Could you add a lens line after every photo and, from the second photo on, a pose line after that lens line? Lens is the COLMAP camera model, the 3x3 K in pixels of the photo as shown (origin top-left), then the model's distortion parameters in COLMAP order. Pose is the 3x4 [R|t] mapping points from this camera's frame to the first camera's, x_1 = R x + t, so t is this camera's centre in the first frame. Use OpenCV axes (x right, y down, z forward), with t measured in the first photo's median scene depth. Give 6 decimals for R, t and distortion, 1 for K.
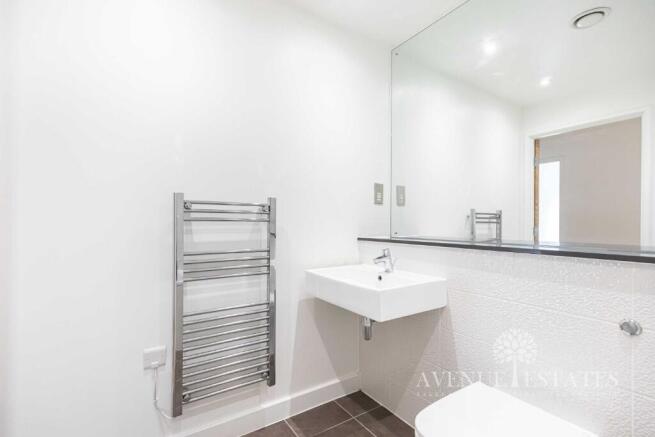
lens RADIAL K [[302.0, 0, 327.4], [0, 302.0, 222.6], [0, 0, 1]] dist [0.001370, 0.000190]
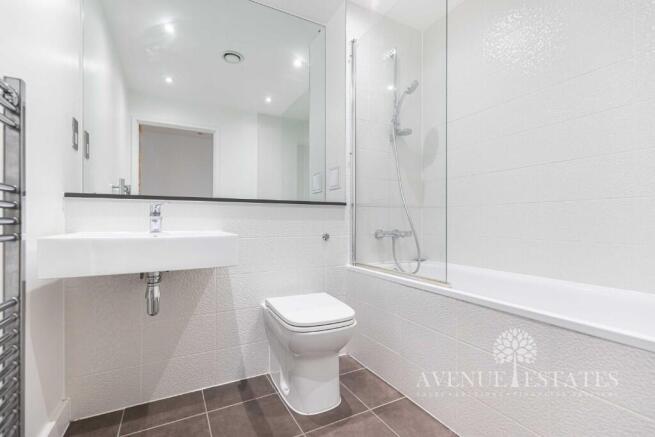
lens RADIAL K [[302.0, 0, 327.4], [0, 302.0, 222.6], [0, 0, 1]] dist [0.001370, 0.000190]
pose [[0.082905, 0.001624, 0.996556, -0.508272], [0.001473, 0.999997, -0.001752, 0.118409], [-0.996556, 0.001614, 0.082902, 0.380791]]
